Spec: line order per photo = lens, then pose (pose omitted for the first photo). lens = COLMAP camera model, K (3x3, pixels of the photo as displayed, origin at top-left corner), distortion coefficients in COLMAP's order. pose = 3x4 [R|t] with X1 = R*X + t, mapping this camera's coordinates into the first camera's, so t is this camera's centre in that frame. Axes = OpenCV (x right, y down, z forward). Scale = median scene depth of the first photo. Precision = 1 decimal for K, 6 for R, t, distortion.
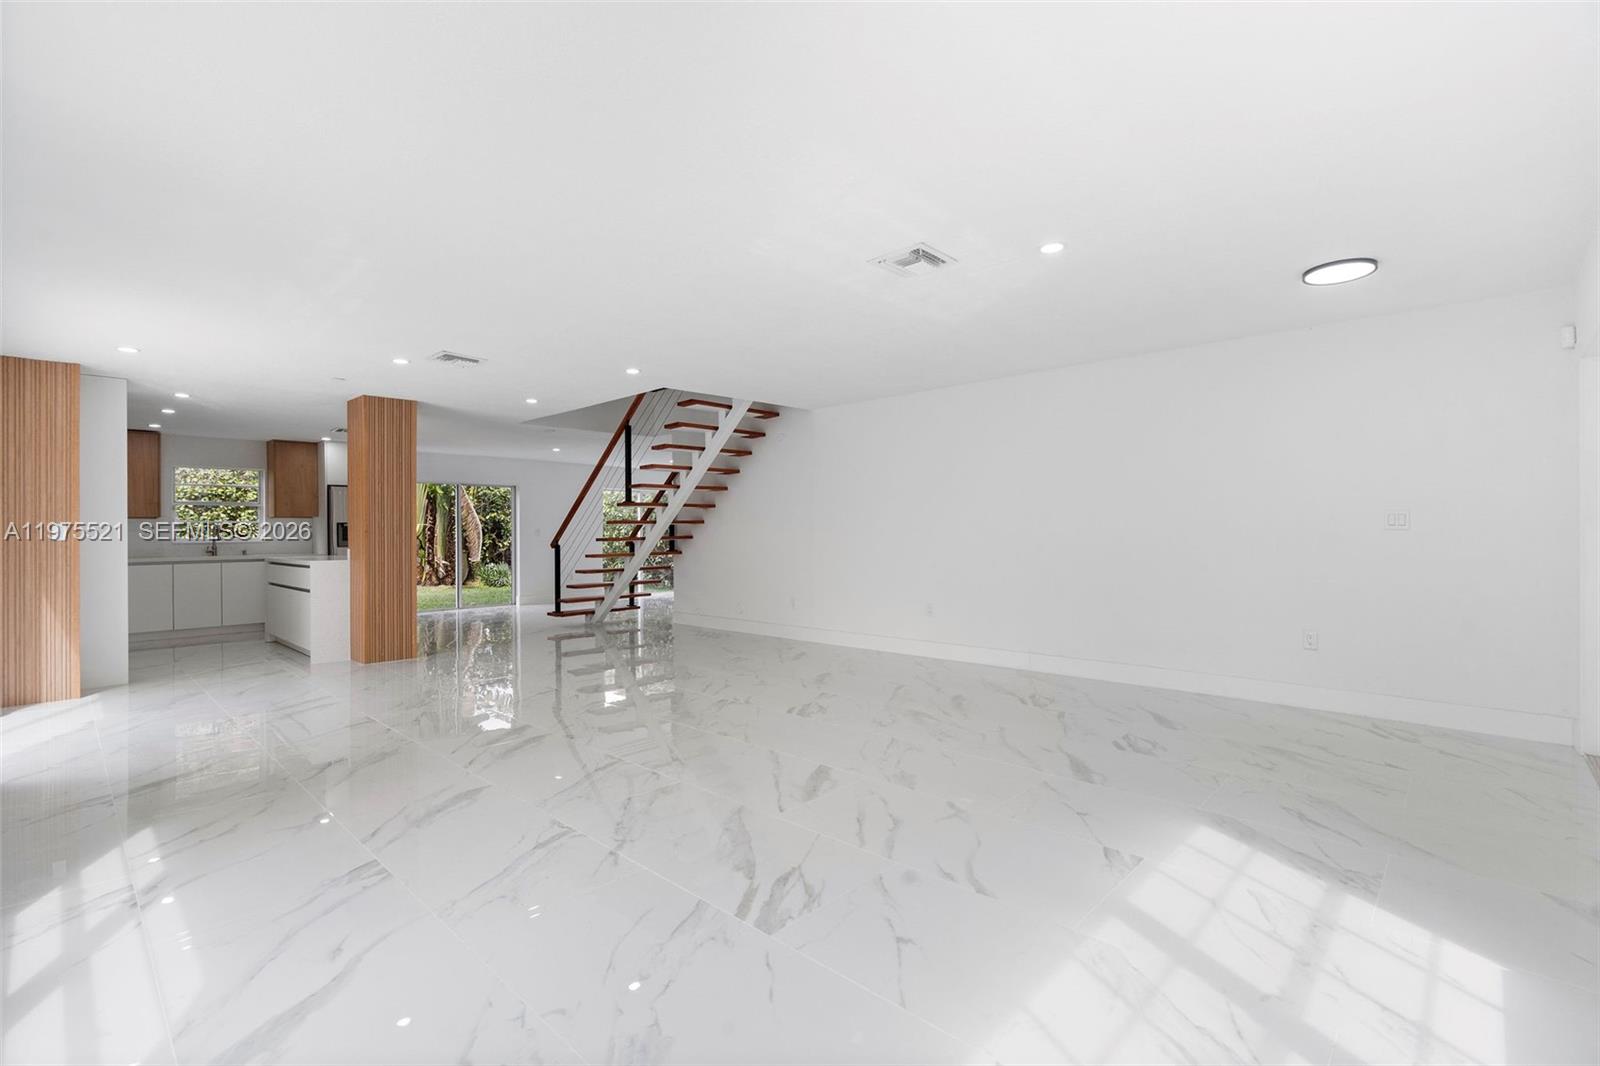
lens RADIAL K [[722.1, 0, 795.3], [0, 722.1, 530.1], [0, 0, 1]] dist [-0.006772, 0.003170]
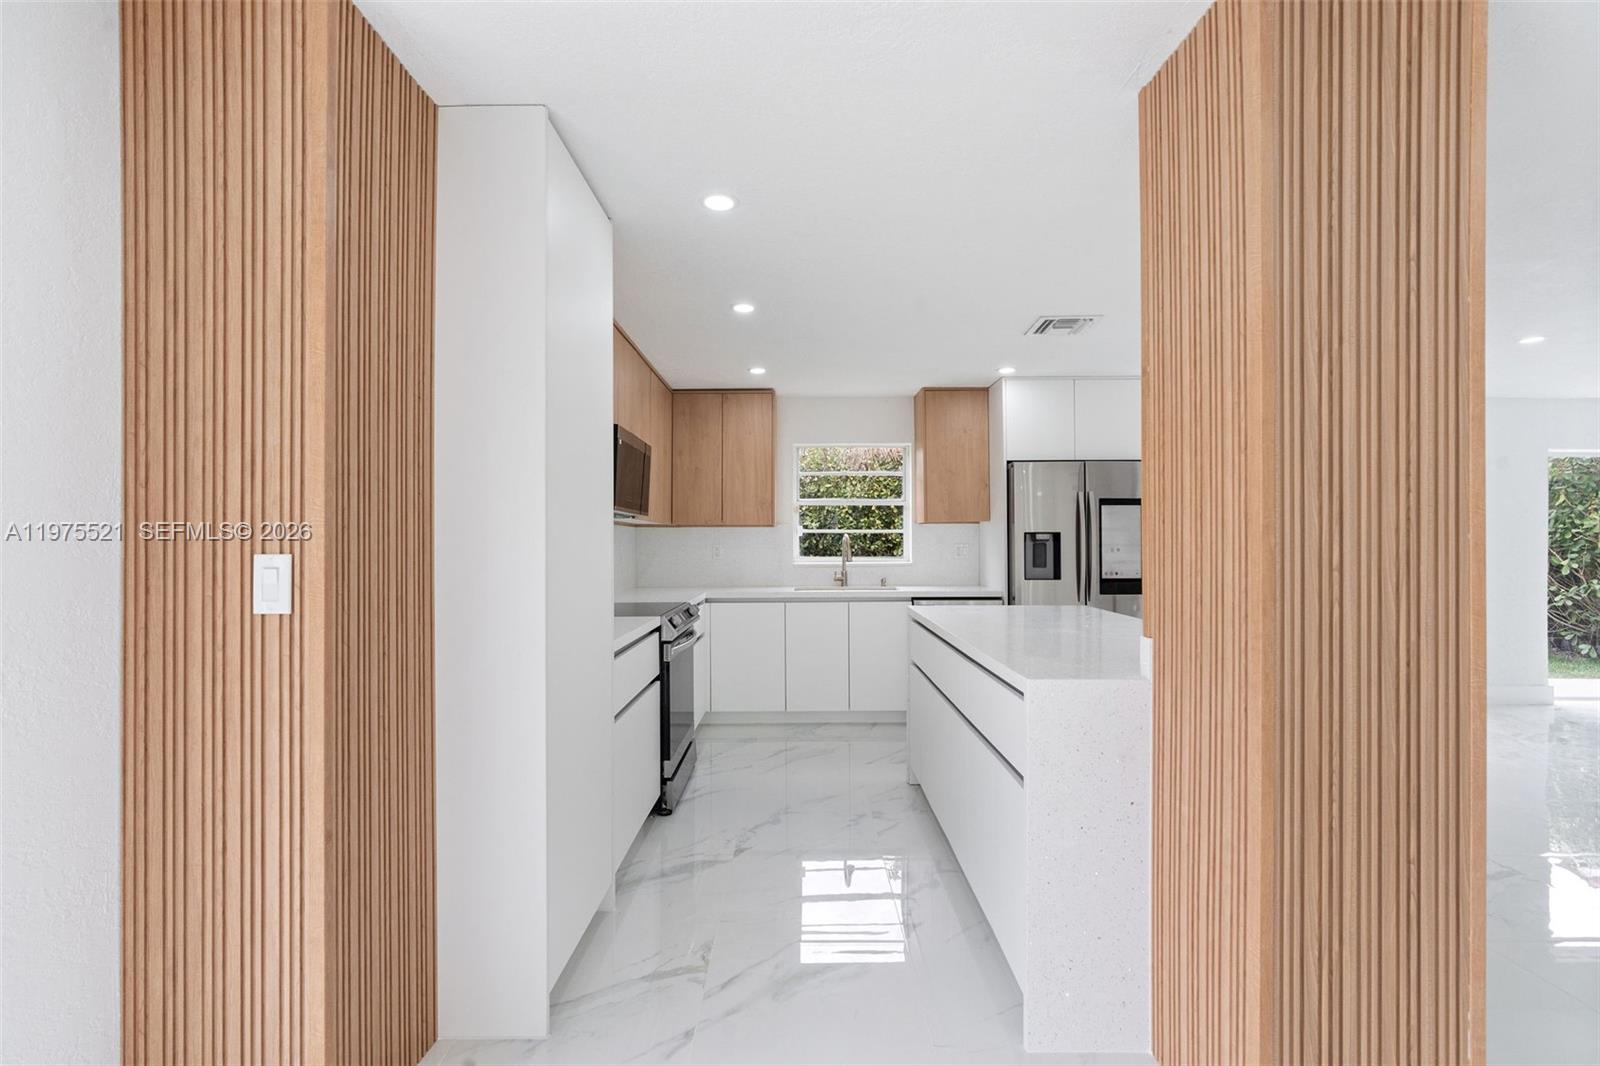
lens RADIAL K [[722.1, 0, 803.7], [0, 722.1, 535.3], [0, 0, 1]] dist [-0.006772, 0.003170]
pose [[0.701268, -0.000431, -0.712897, -0.439764], [0.001922, 0.999997, 0.001285, -0.010546], [0.712895, -0.002271, 0.701267, 0.609679]]
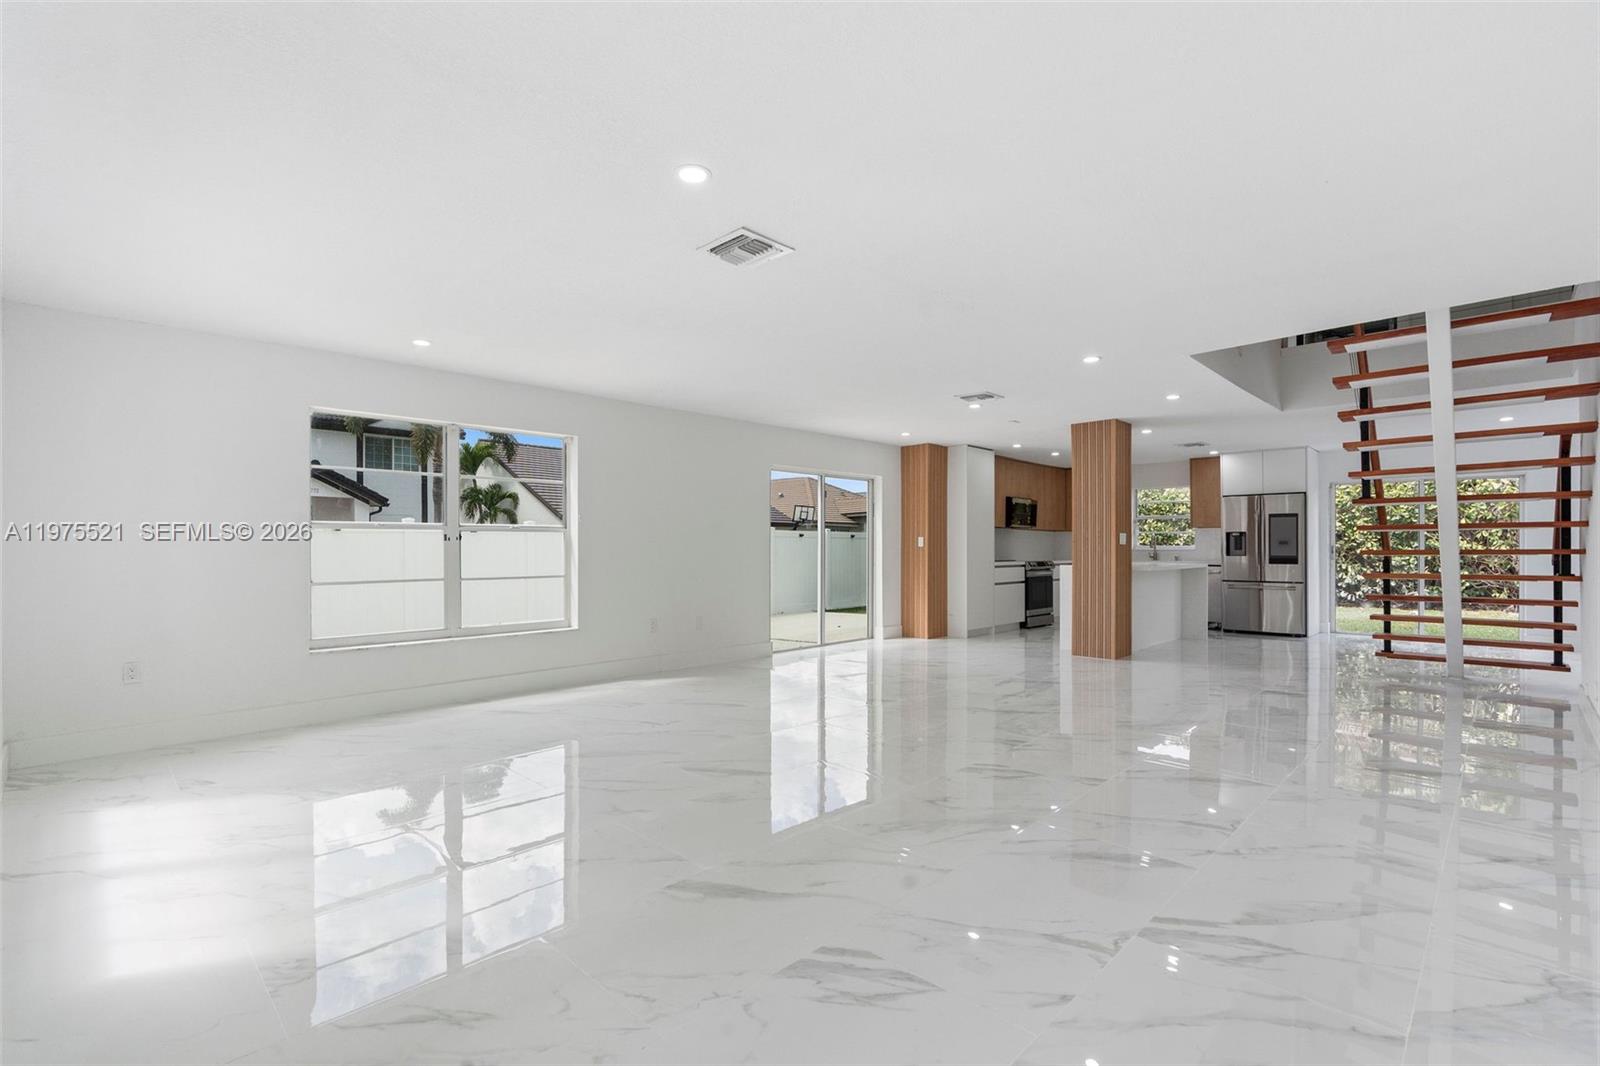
lens RADIAL K [[722.1, 0, 803.0], [0, 722.1, 540.3], [0, 0, 1]] dist [-0.006772, 0.003170]
pose [[-0.008132, -0.000823, -0.999967, 0.467064], [0.004170, 0.999991, -0.000857, -0.000668], [0.999958, -0.004177, -0.008129, 0.466564]]
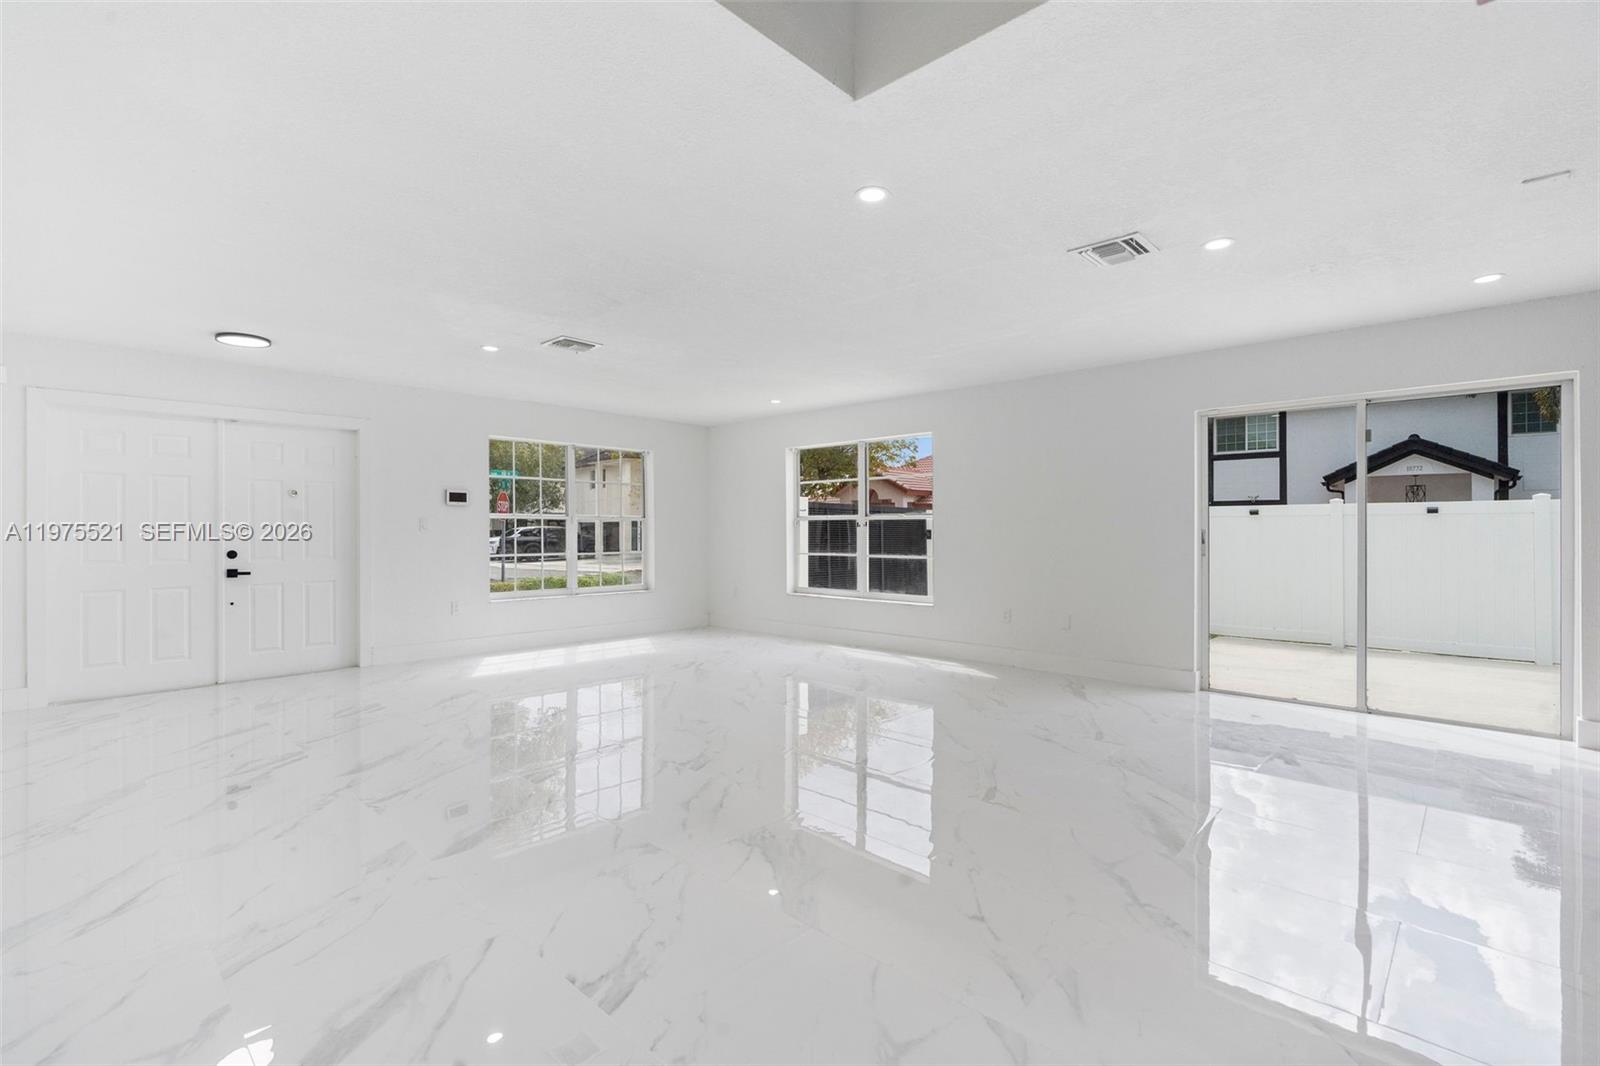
lens RADIAL K [[722.1, 0, 795.4], [0, 722.1, 532.7], [0, 0, 1]] dist [-0.006772, 0.003170]
pose [[-0.999970, 0.007653, 0.001031, -0.123777], [0.007652, 0.999970, -0.000697, 0.004856], [-0.001036, -0.000689, -0.999999, 1.057981]]
